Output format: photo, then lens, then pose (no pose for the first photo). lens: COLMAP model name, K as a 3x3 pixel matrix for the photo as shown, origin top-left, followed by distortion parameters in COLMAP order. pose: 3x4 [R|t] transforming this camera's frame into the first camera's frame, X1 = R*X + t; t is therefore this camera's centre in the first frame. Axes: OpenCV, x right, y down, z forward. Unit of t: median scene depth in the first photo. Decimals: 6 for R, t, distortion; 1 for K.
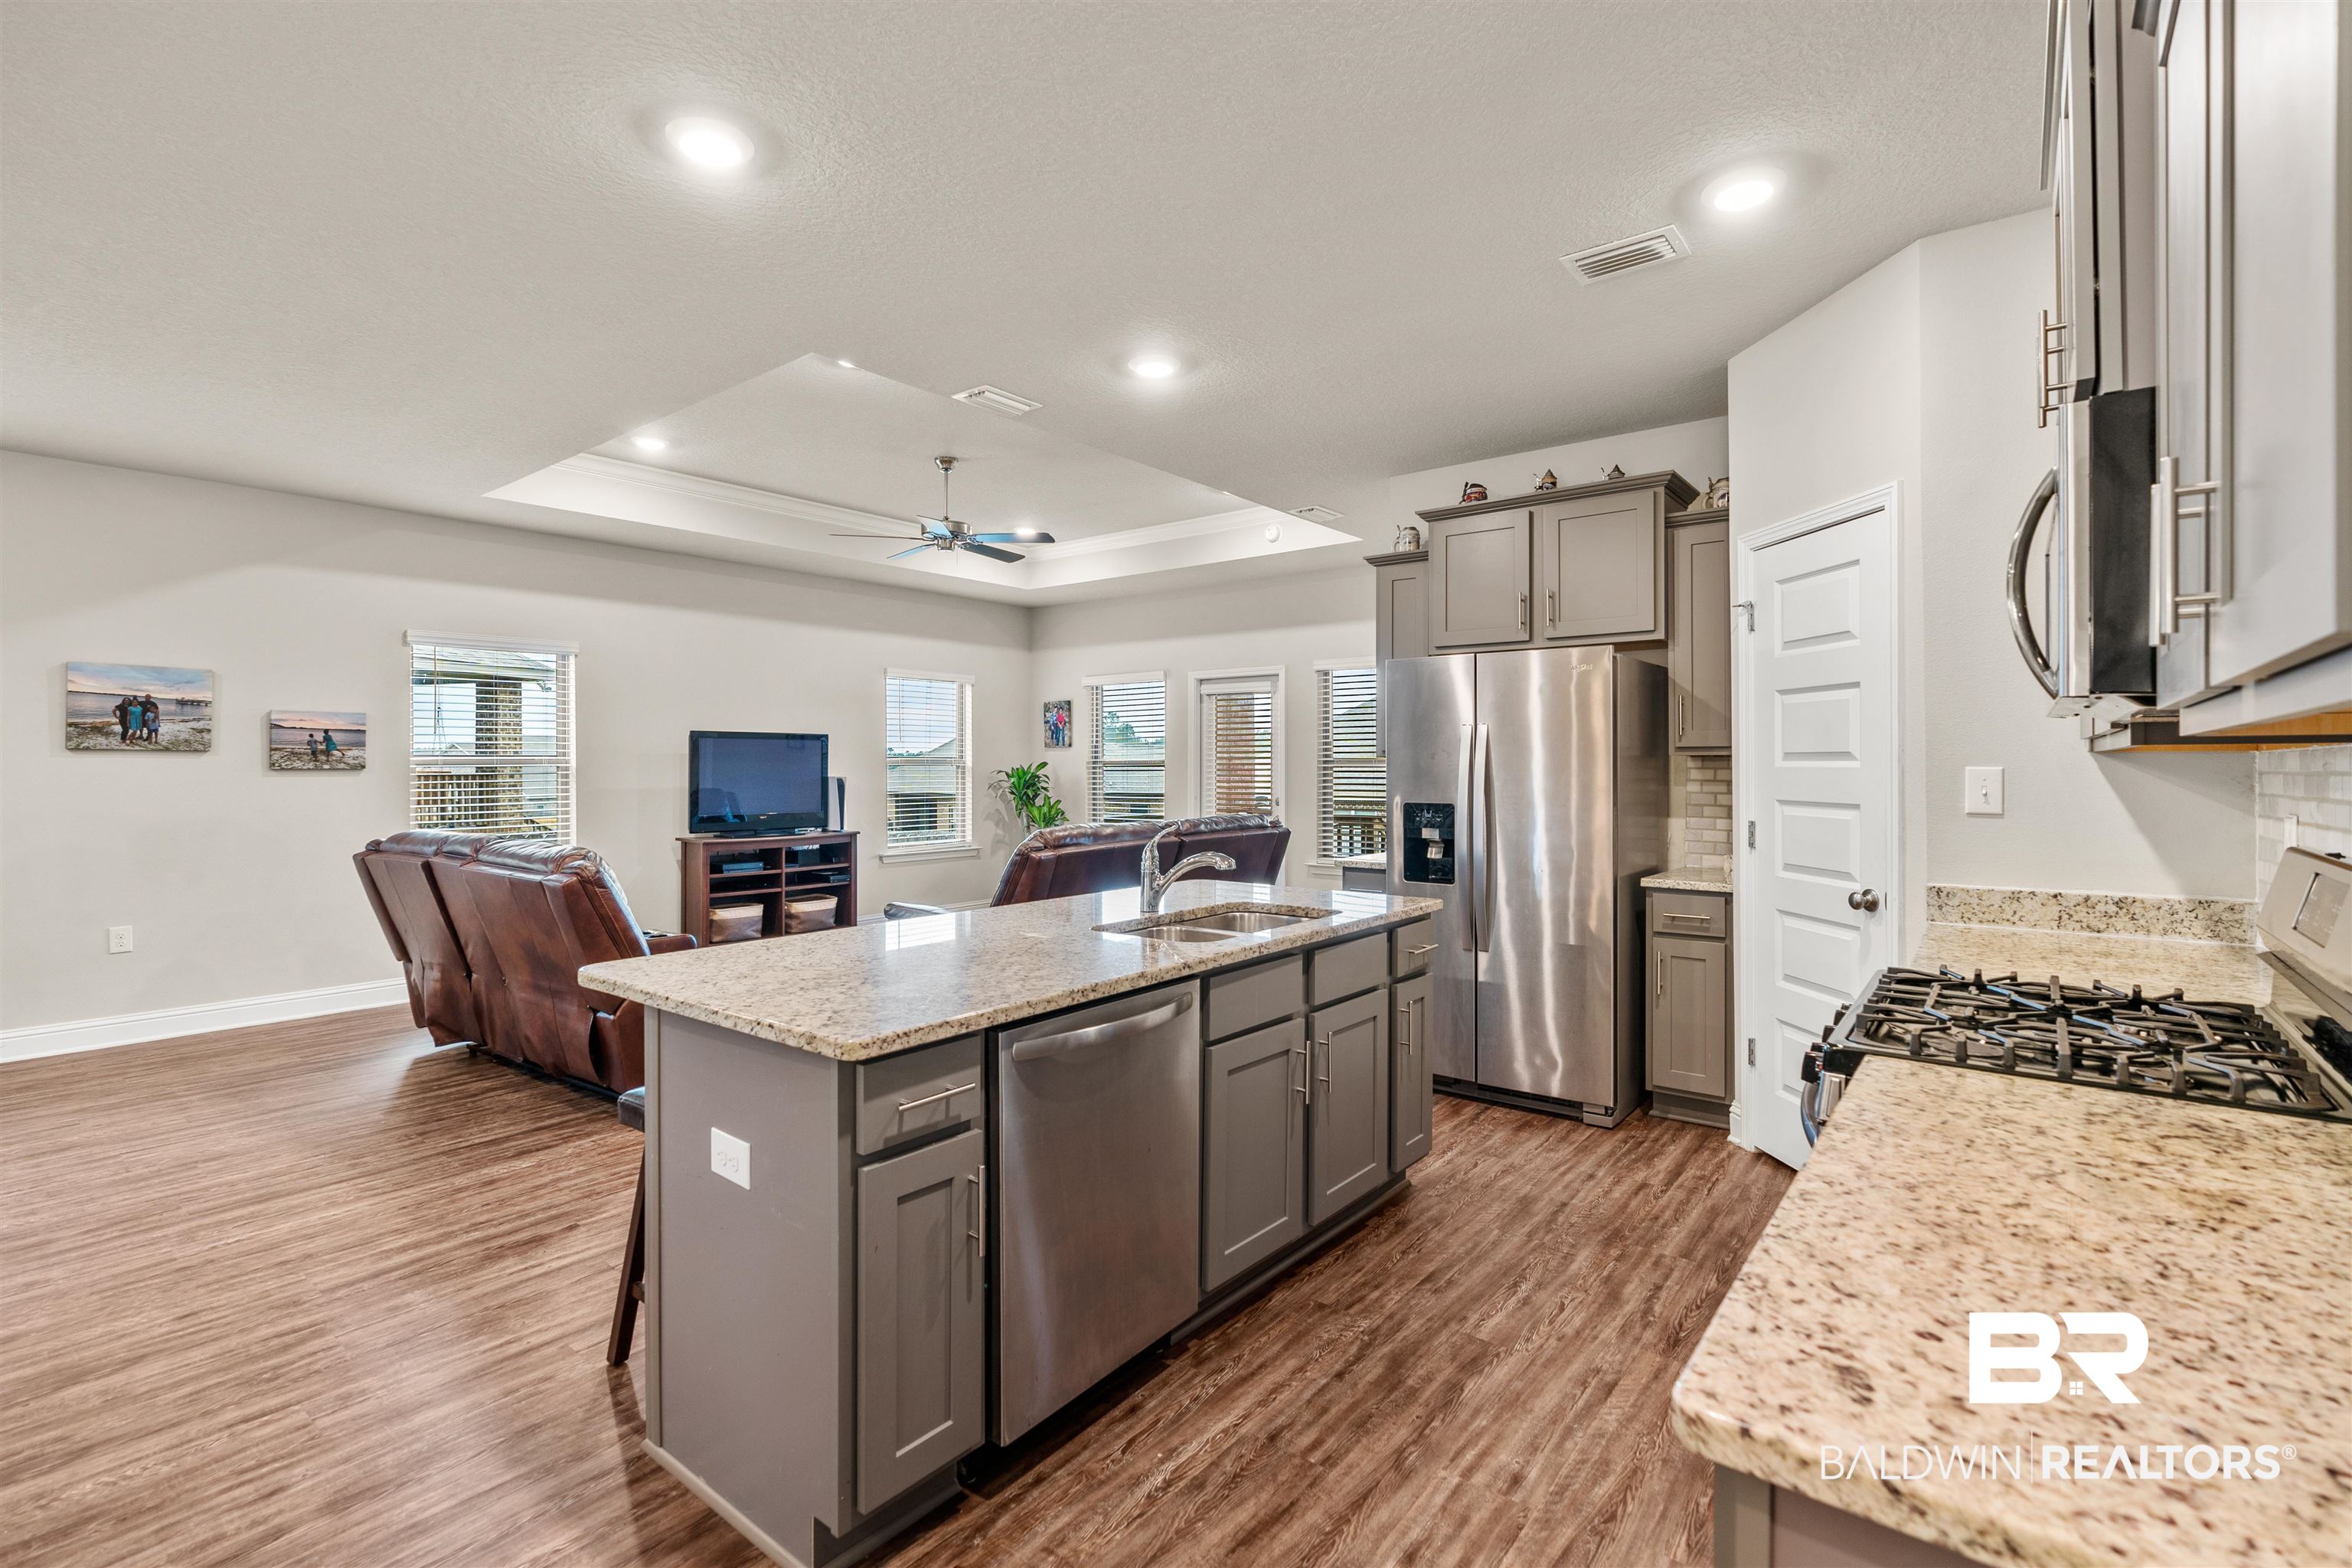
lens RADIAL K [[1071.5, 0, 1176.2], [0, 1071.5, 789.7], [0, 0, 1]] dist [-0.002241, 0.000564]
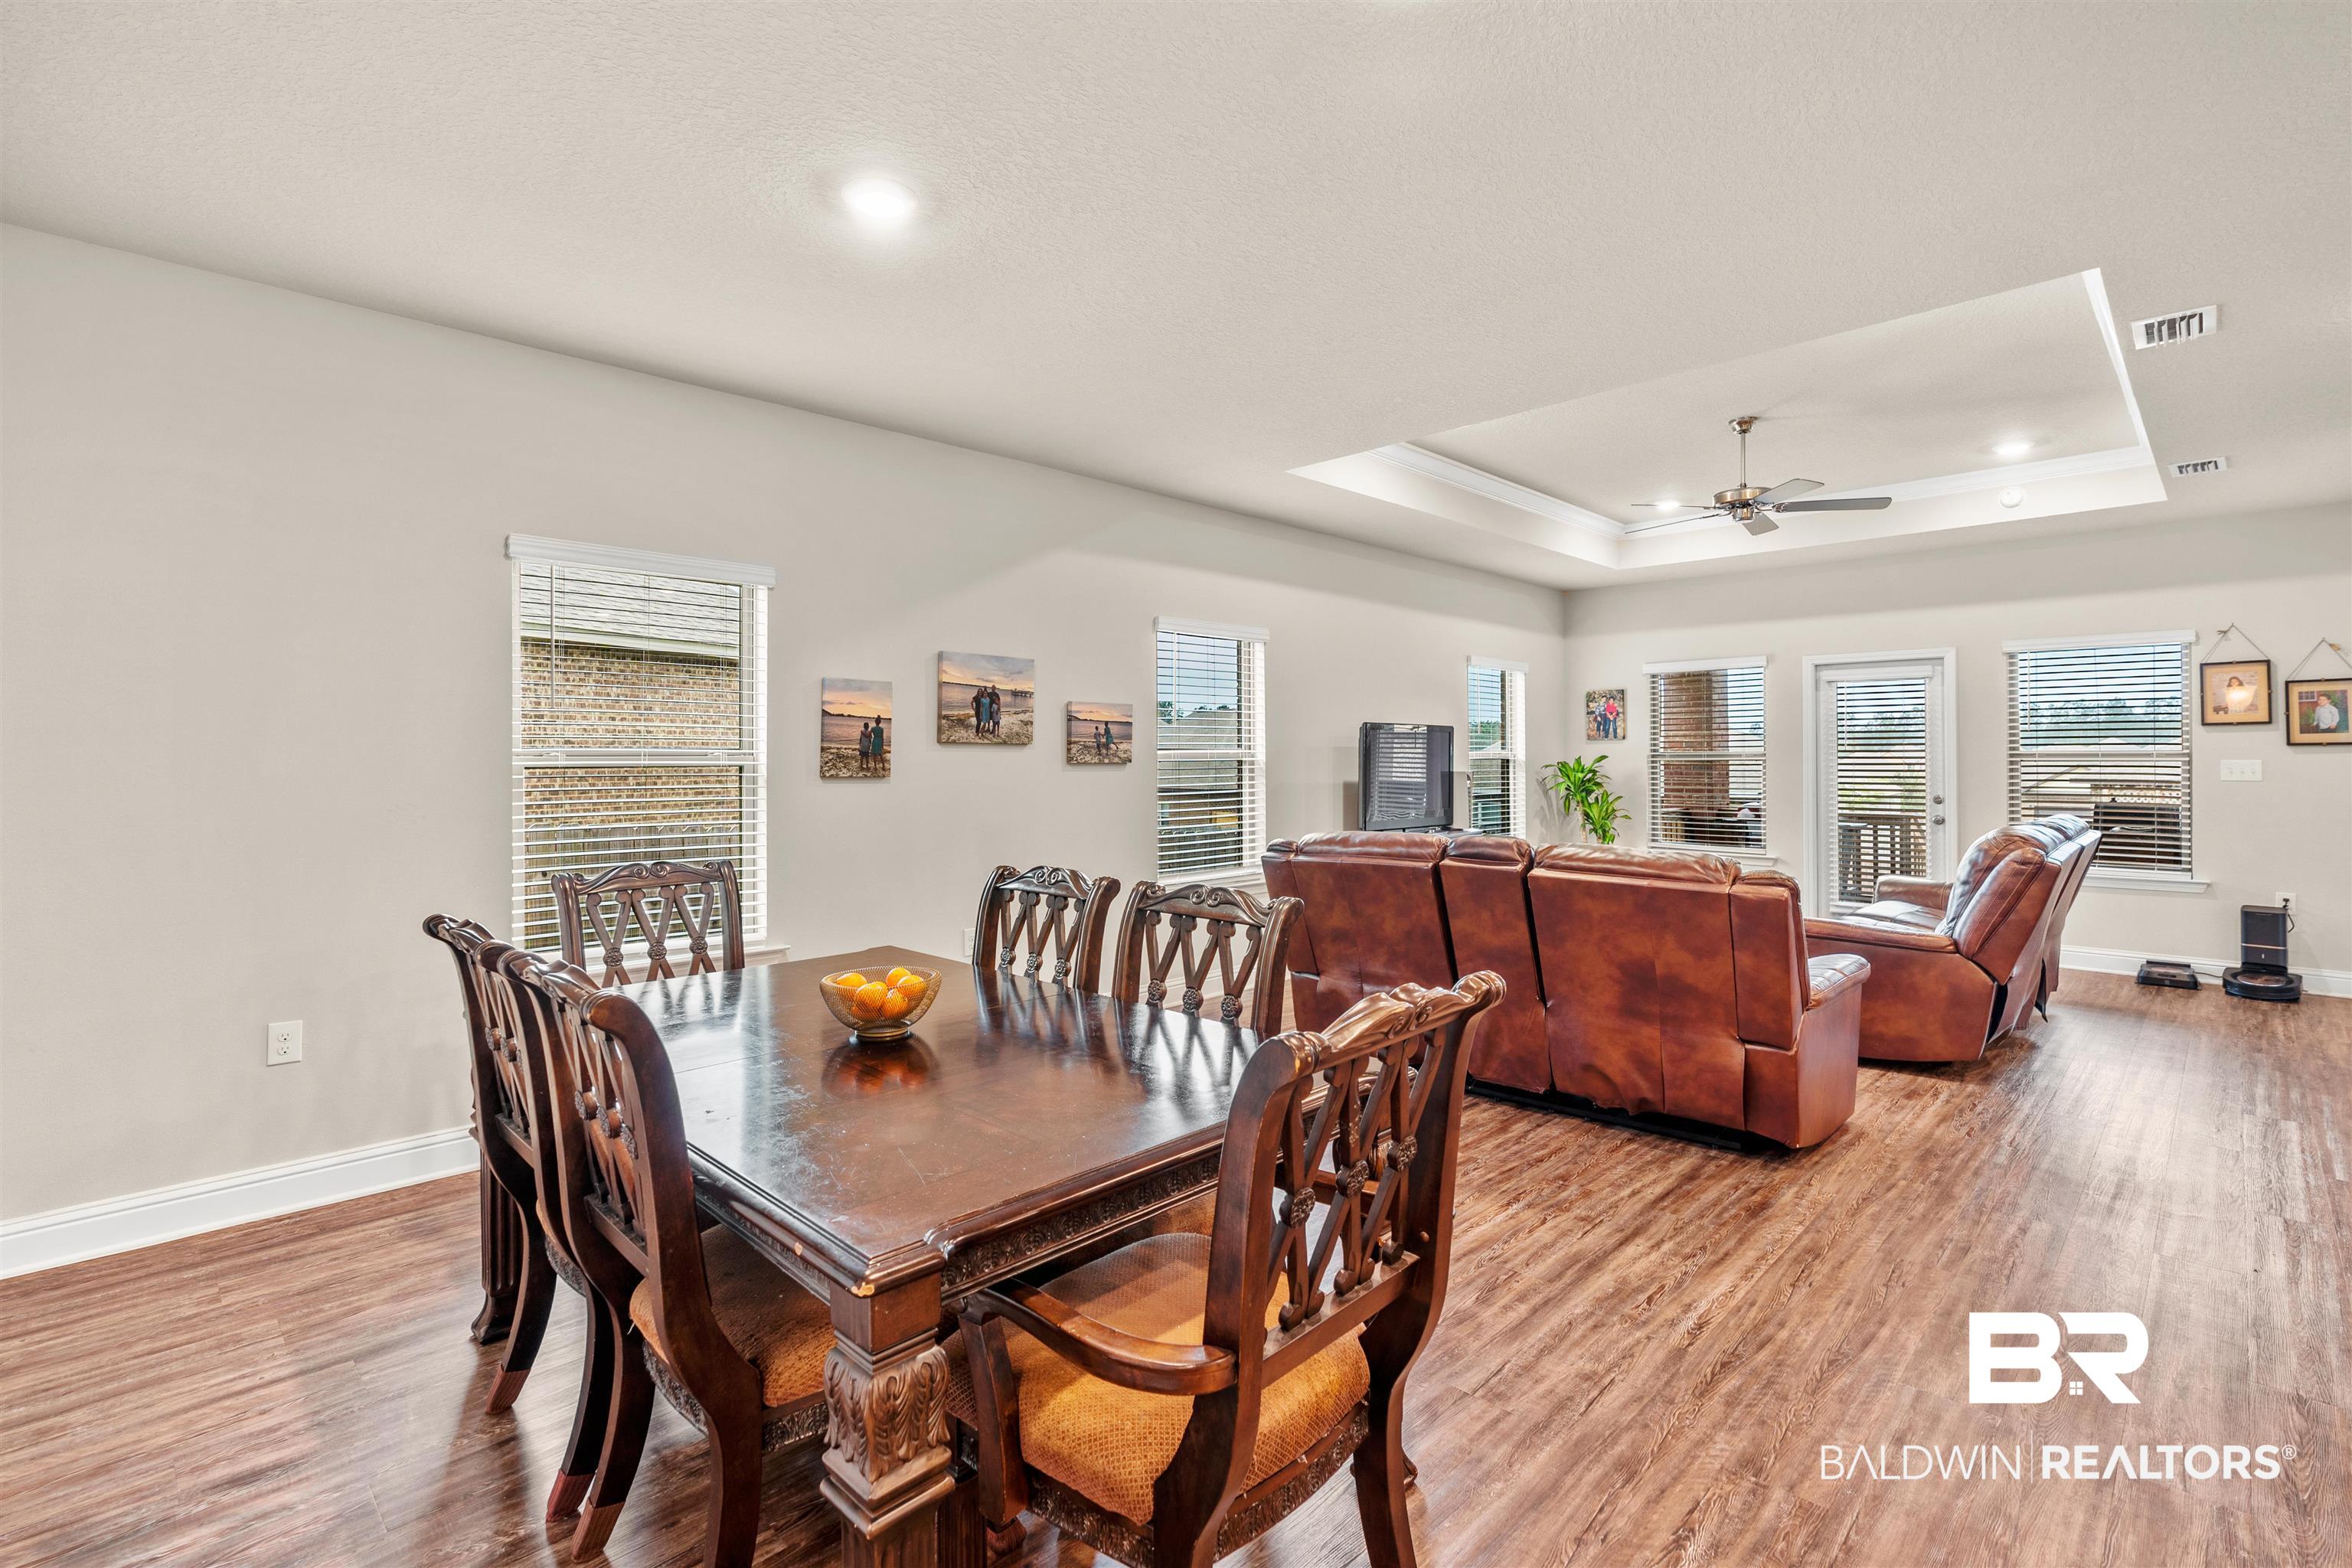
lens RADIAL K [[1071.5, 0, 1174.1], [0, 1071.5, 762.3], [0, 0, 1]] dist [-0.002241, 0.000564]
pose [[0.994715, -0.000625, -0.102677, -0.711364], [-0.001407, 0.999805, -0.019719, -0.001621], [0.102669, 0.019760, 0.994519, 0.067505]]
